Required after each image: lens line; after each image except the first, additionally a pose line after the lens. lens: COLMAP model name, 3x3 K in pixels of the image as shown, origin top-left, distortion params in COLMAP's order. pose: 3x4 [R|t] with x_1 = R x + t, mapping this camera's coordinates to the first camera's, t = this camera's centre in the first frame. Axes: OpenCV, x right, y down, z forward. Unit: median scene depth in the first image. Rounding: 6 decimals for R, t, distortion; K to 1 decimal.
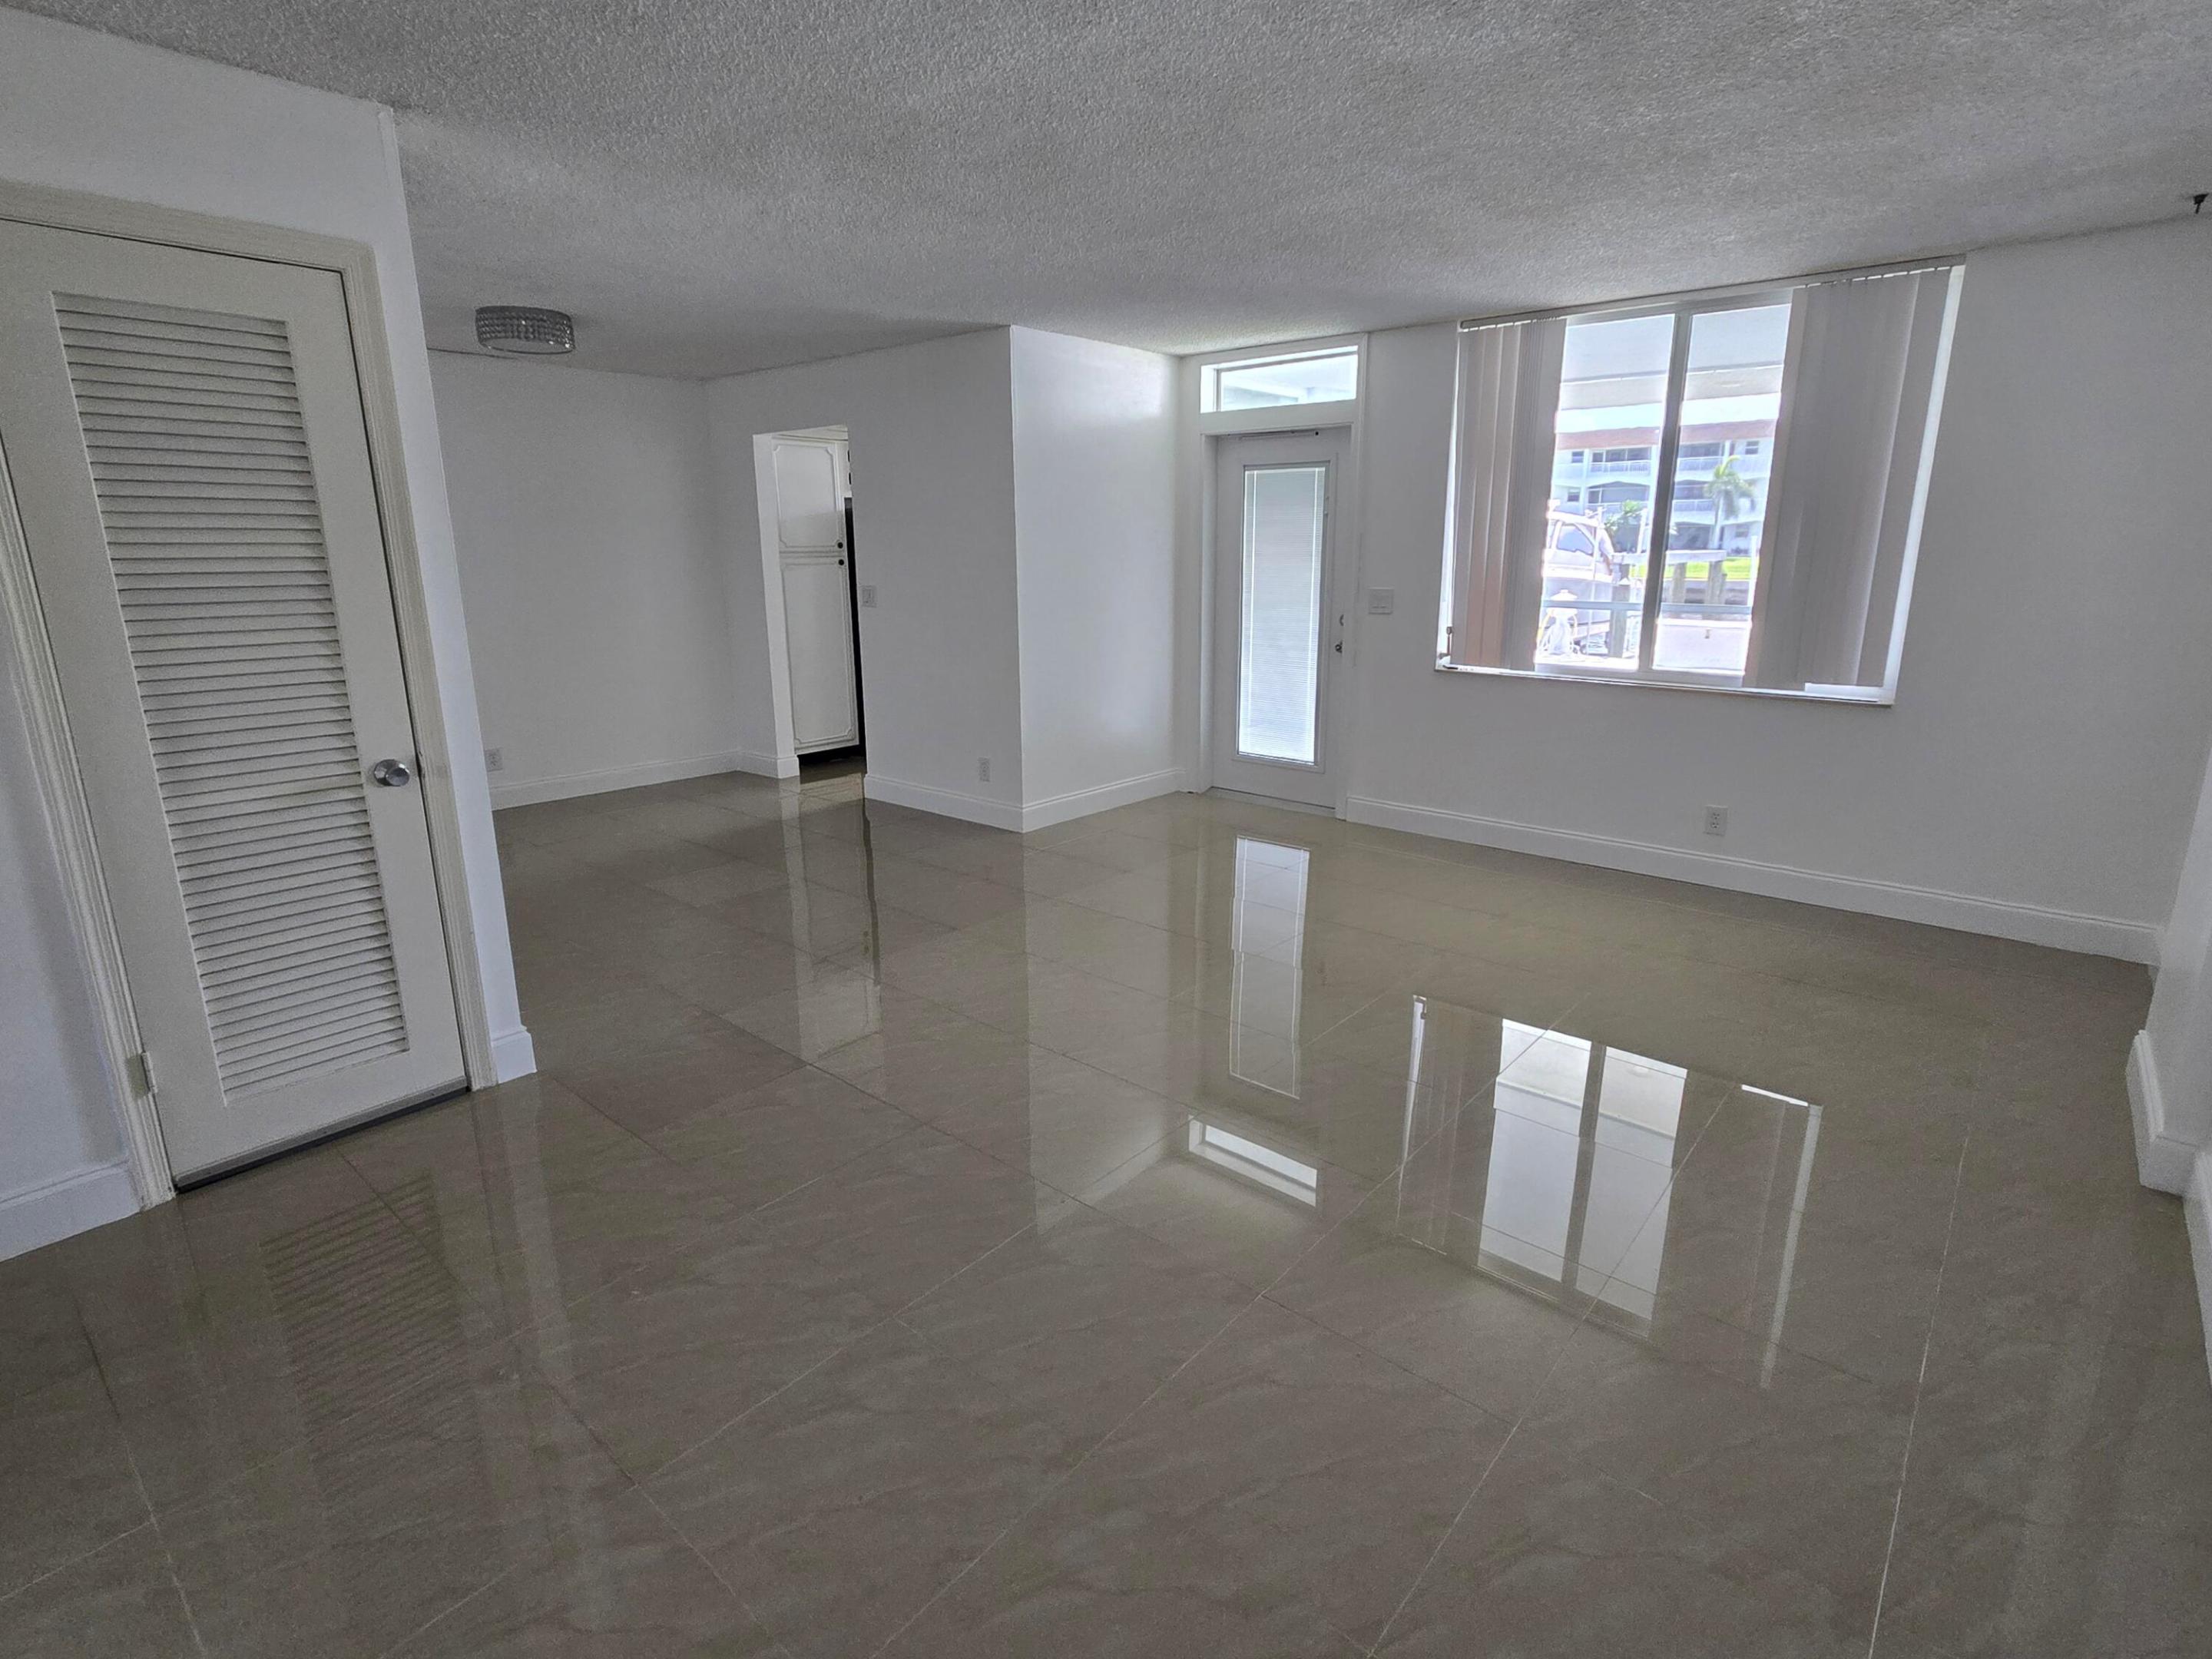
lens RADIAL K [[1085.9, 0, 1117.4], [0, 1085.9, 809.9], [0, 0, 1]] dist [0.002572, 0.000898]
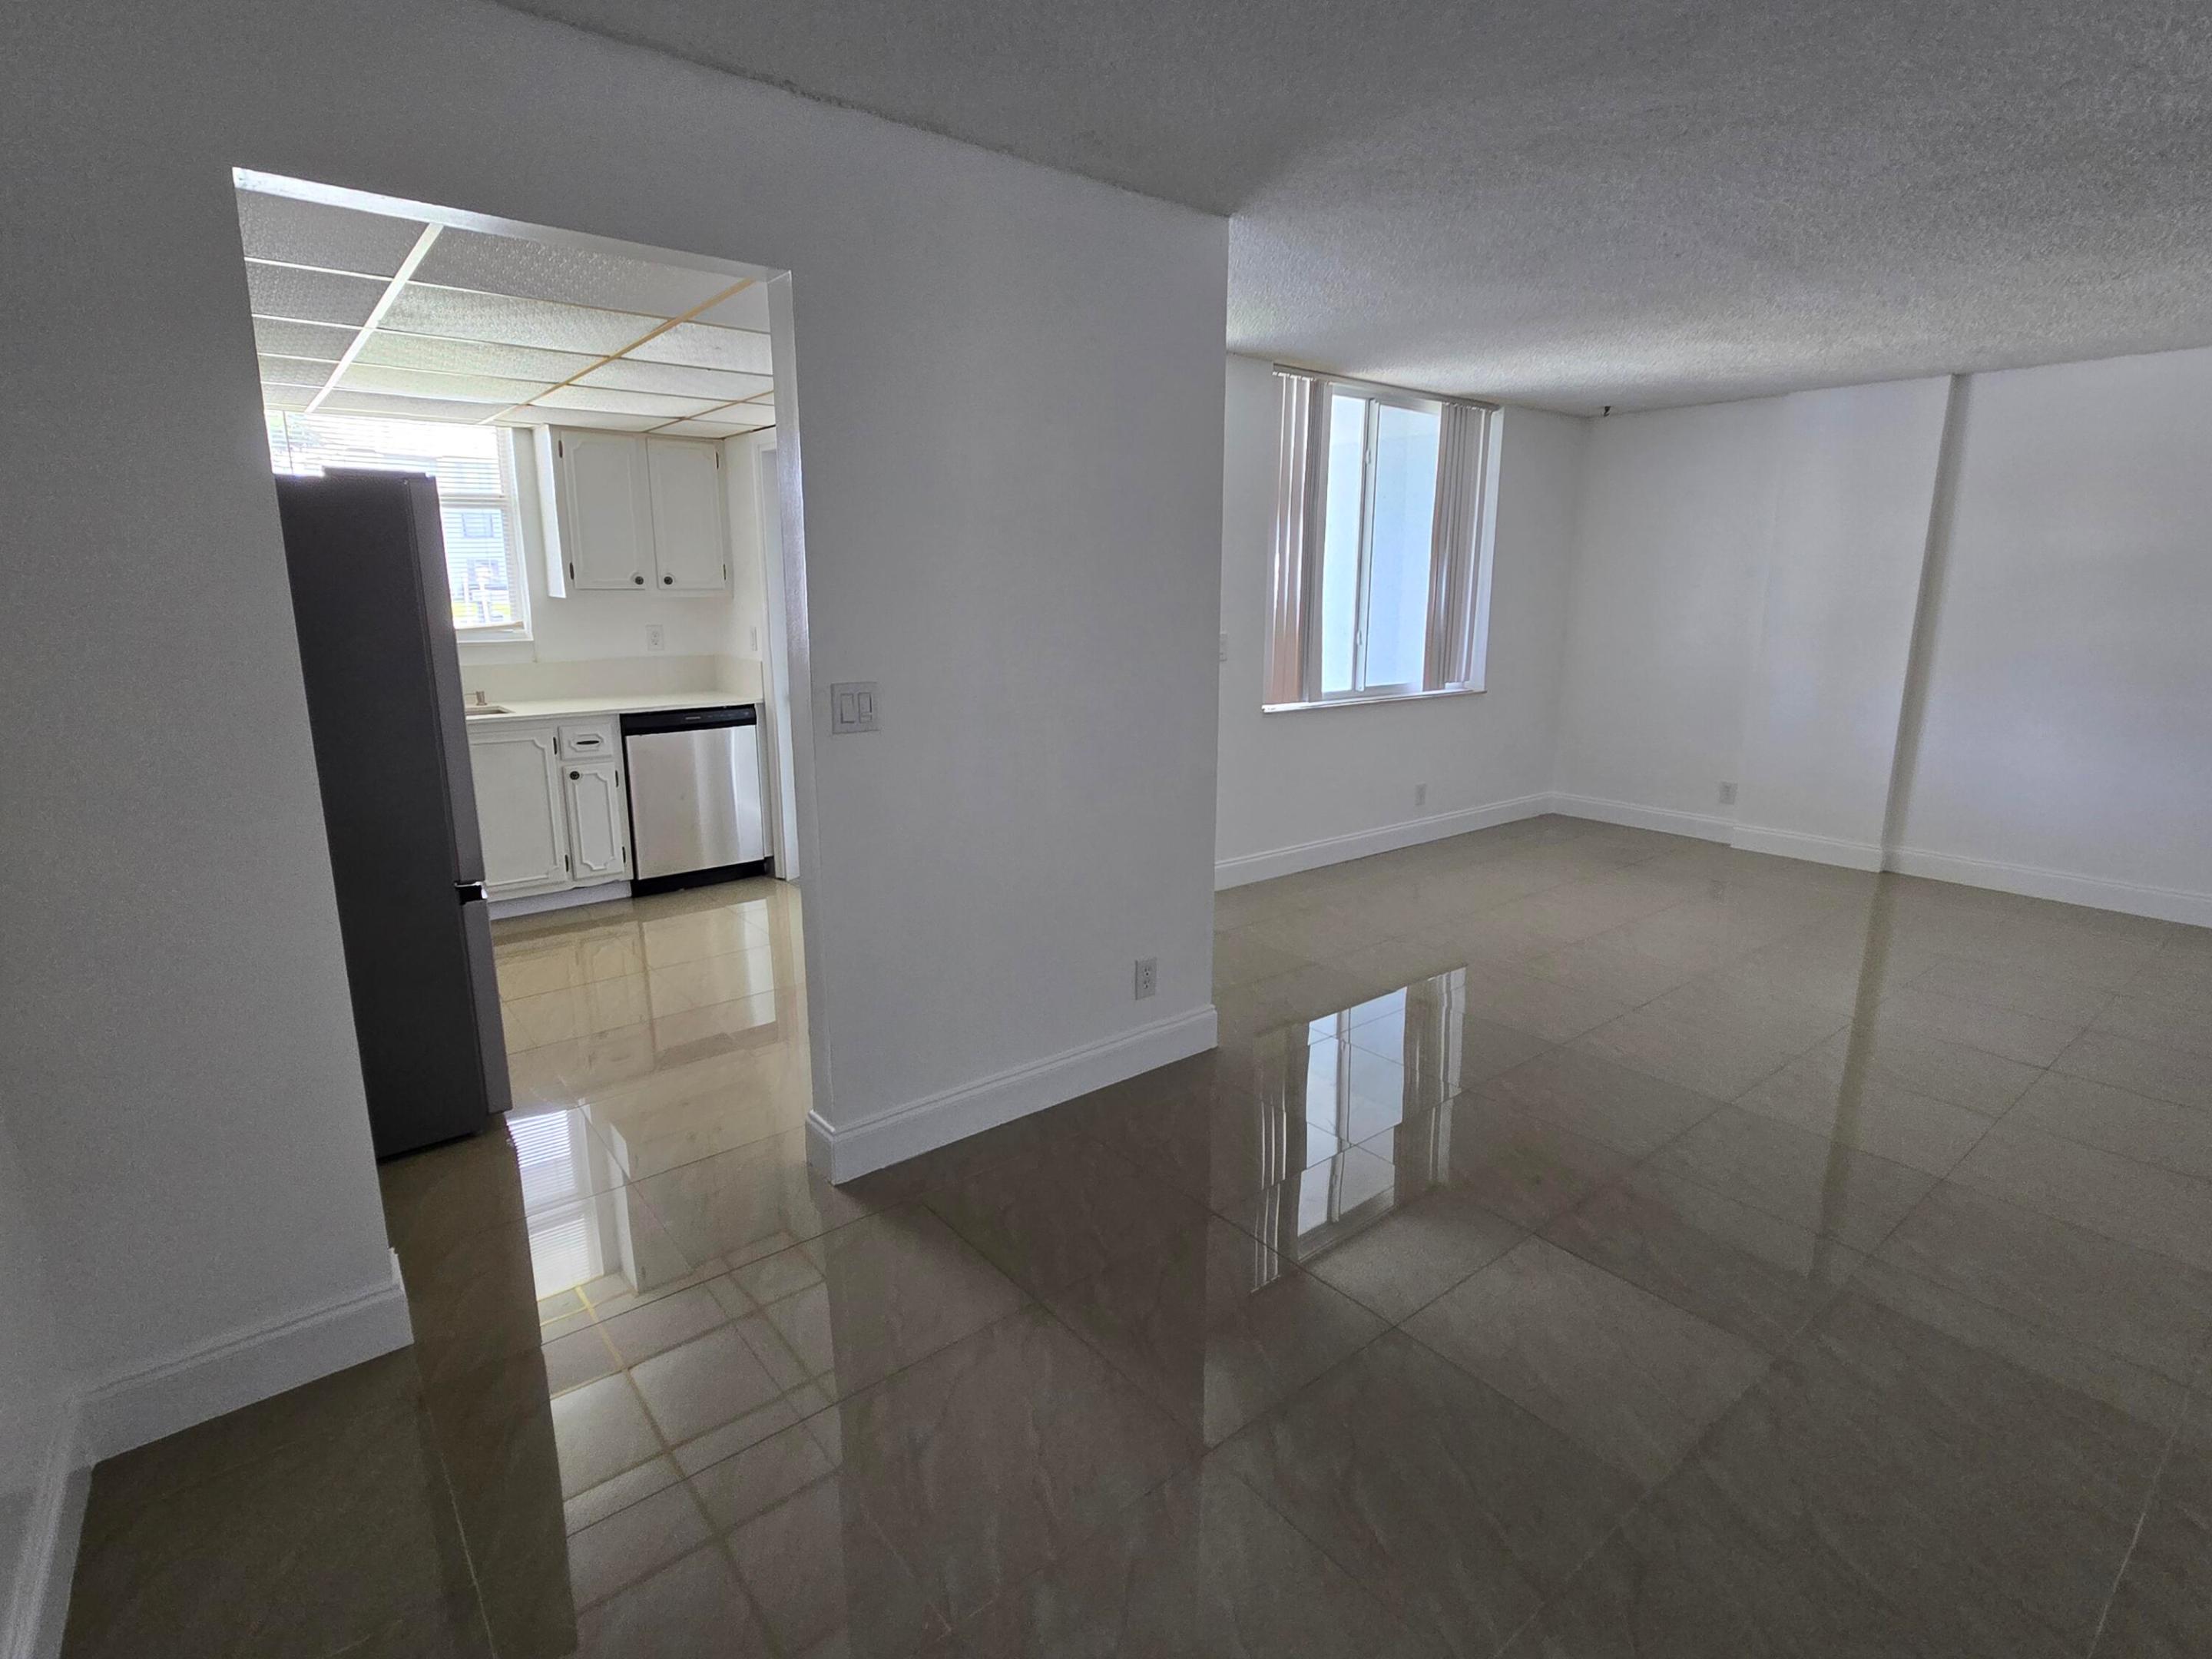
lens RADIAL K [[1085.9, 0, 1117.8], [0, 1085.9, 823.8], [0, 0, 1]] dist [0.002572, 0.000898]
pose [[0.174840, -0.204490, 0.963128, -0.762194], [0.227556, 0.960104, 0.162538, -0.243153], [-0.957940, 0.190748, 0.214398, 1.030220]]
